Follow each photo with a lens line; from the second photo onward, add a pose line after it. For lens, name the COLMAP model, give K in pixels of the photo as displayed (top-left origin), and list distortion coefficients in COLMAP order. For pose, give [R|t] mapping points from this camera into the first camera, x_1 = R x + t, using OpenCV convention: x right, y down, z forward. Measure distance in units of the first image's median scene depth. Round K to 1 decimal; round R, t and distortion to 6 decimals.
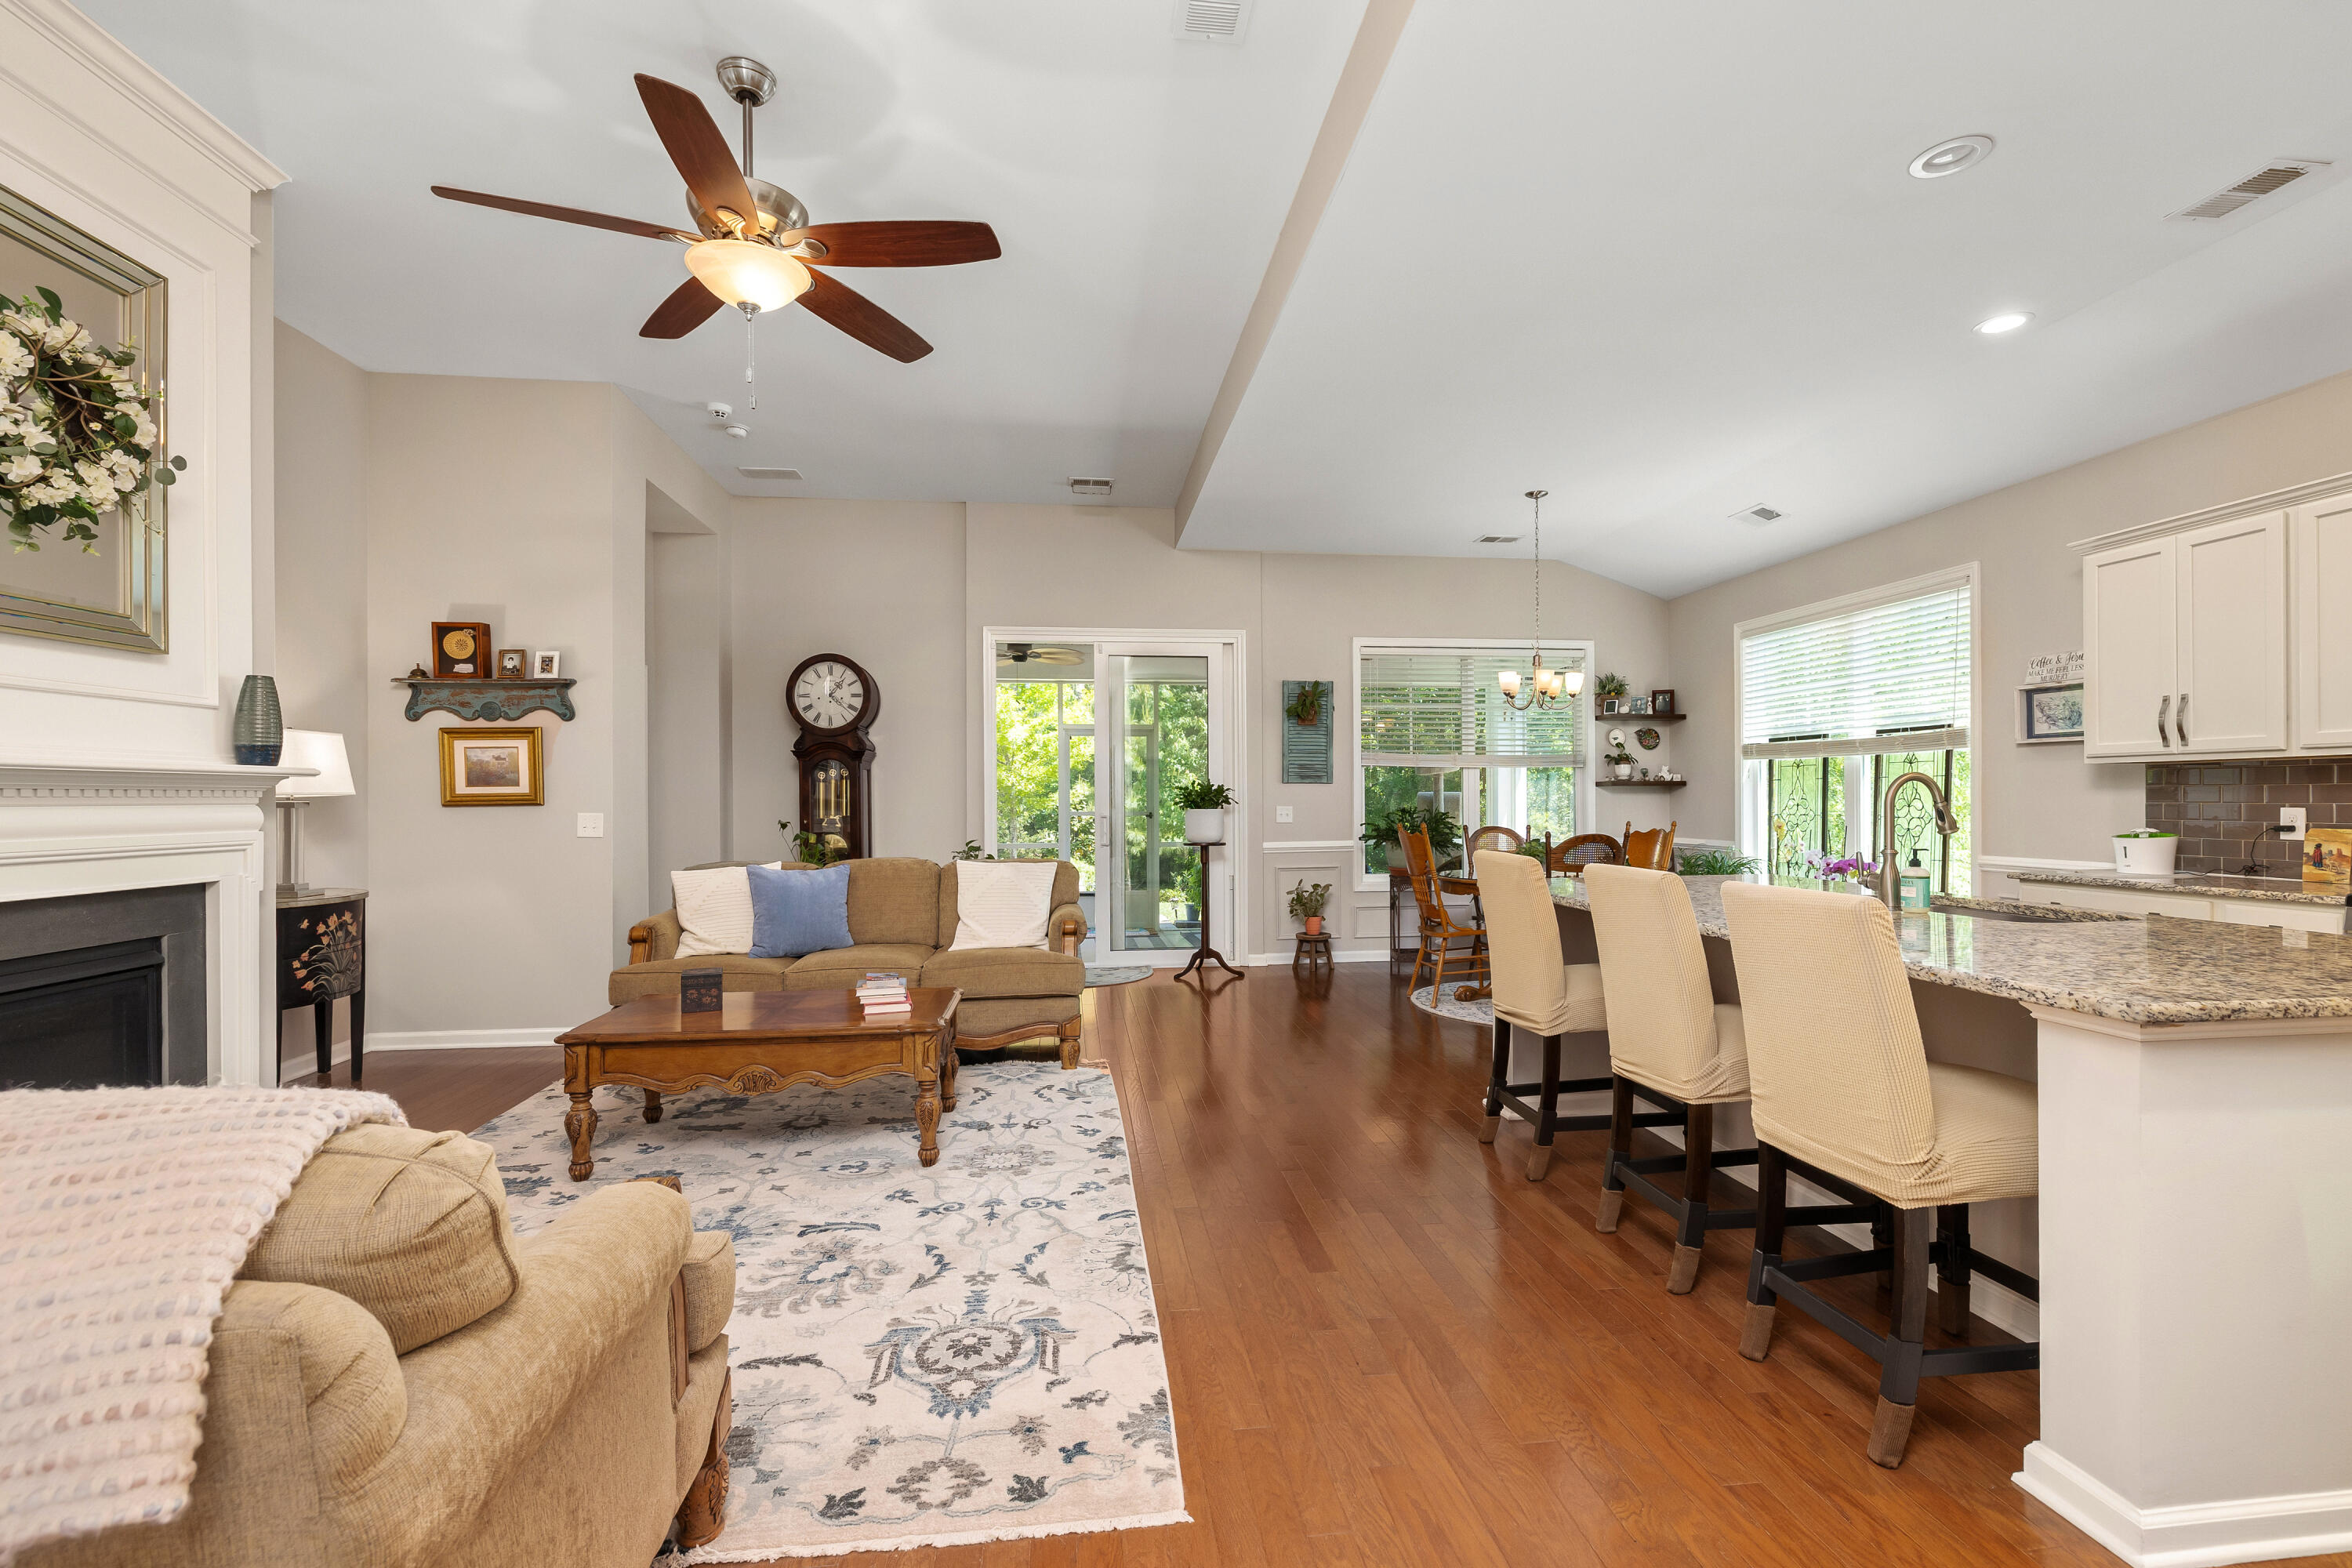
lens RADIAL K [[1020.1, 0, 1179.5], [0, 1020.1, 797.1], [0, 0, 1]] dist [0.002121, -0.001165]
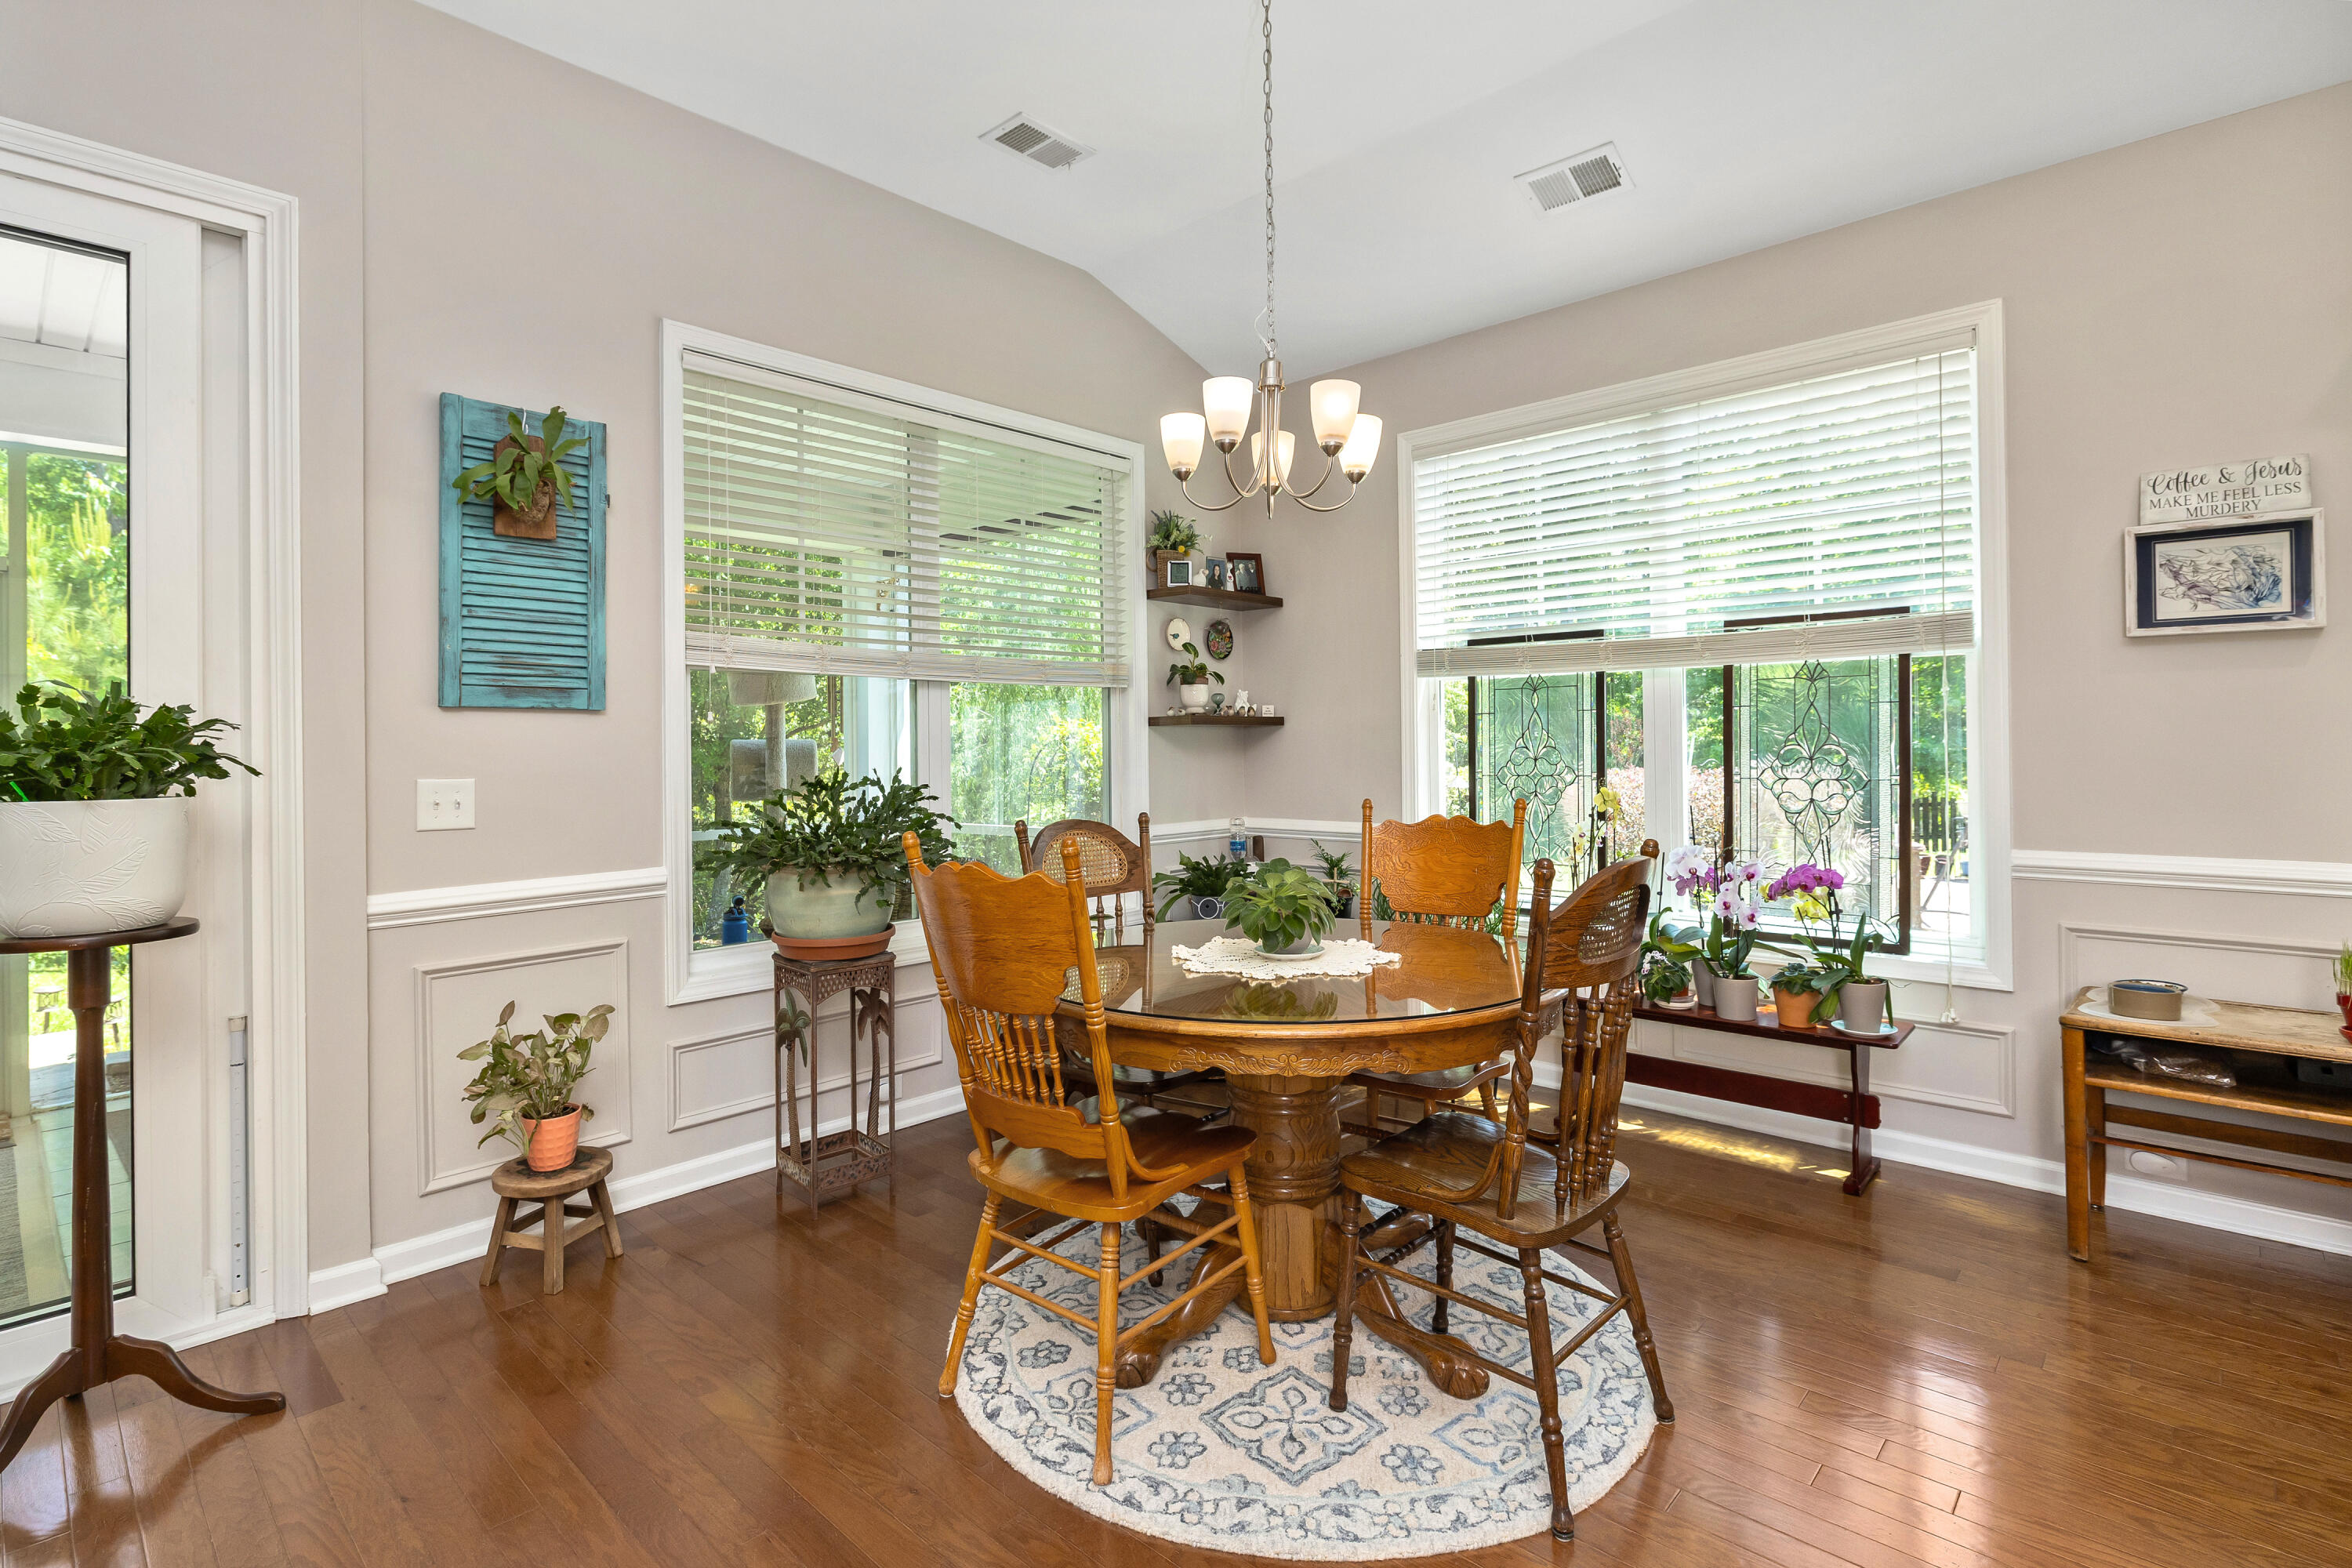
lens RADIAL K [[1123.2, 0, 1159.5], [0, 1123.2, 739.4], [0, 0, 1]] dist [-0.006130, 0.001387]
pose [[0.767010, 0.000043, 0.641635, 0.069602], [0.006379, 0.999950, -0.007692, 0.001520], [-0.641603, 0.009992, 0.766972, 0.840956]]
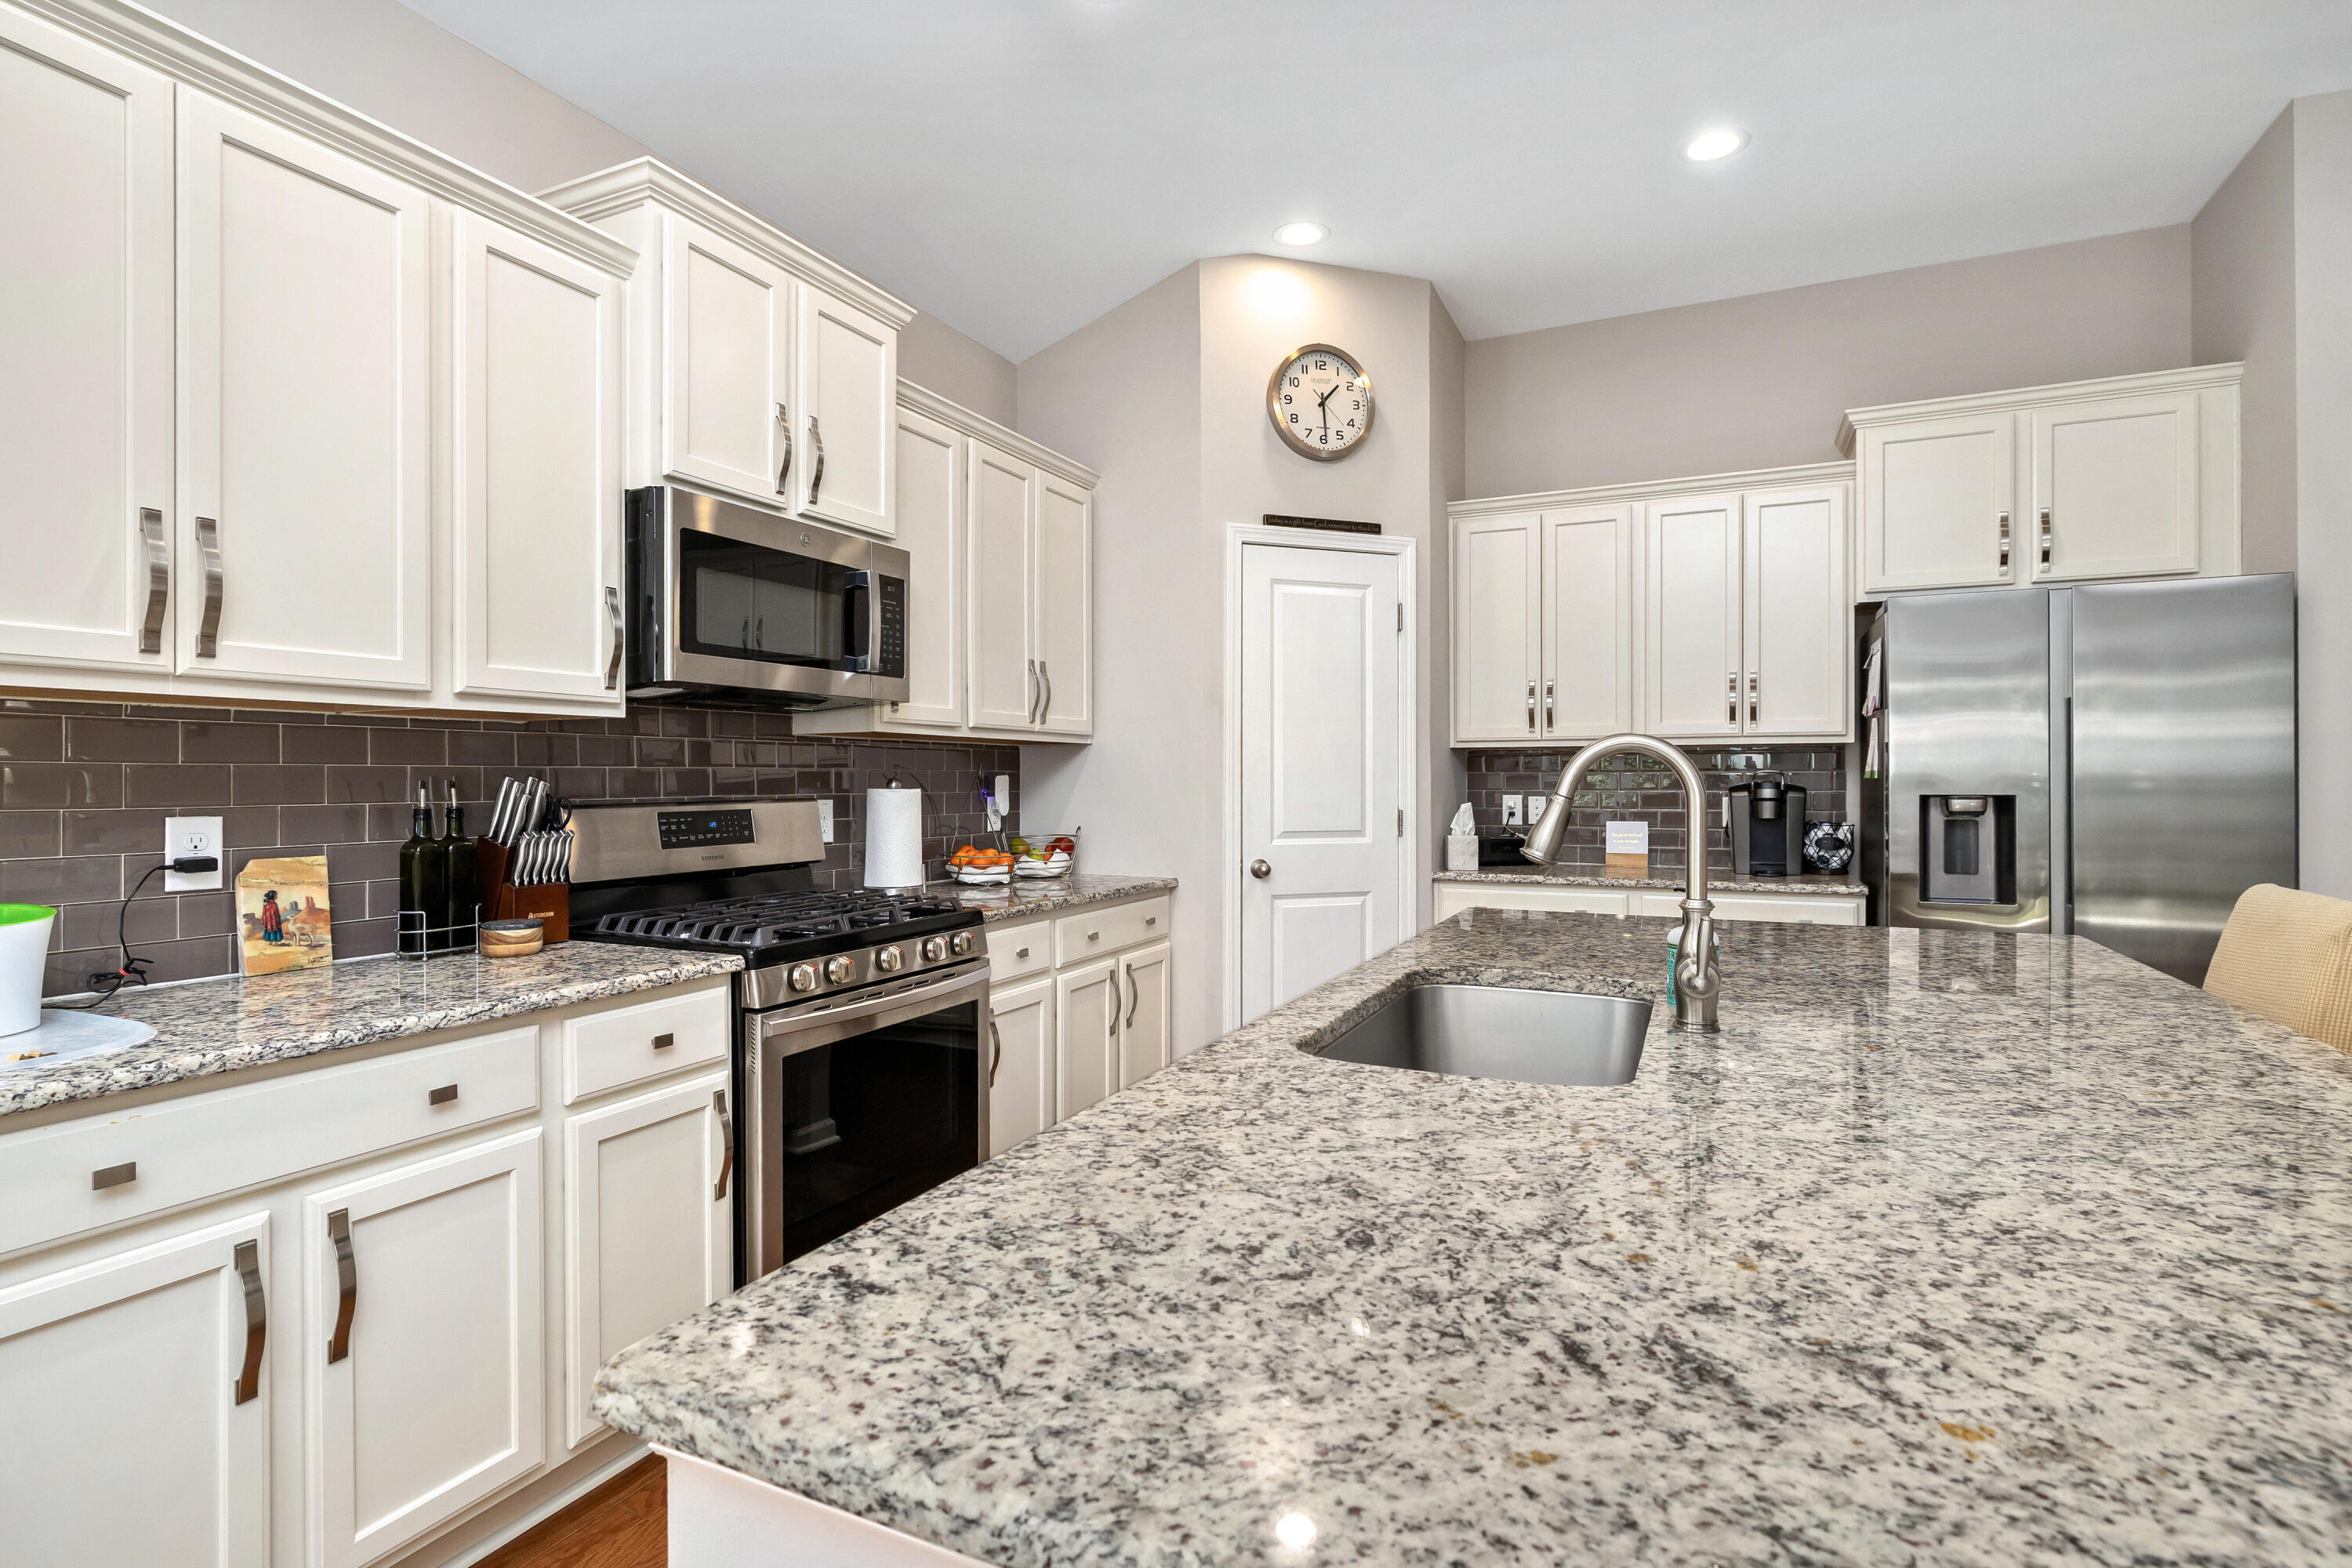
lens RADIAL K [[1123.2, 0, 1181.9], [0, 1123.2, 772.8], [0, 0, 1]] dist [-0.006130, 0.001387]
pose [[-0.846359, 0.009622, 0.532525, 0.357208], [0.005228, 0.999939, -0.009759, -0.001306], [-0.532586, -0.005475, -0.846358, 0.885884]]
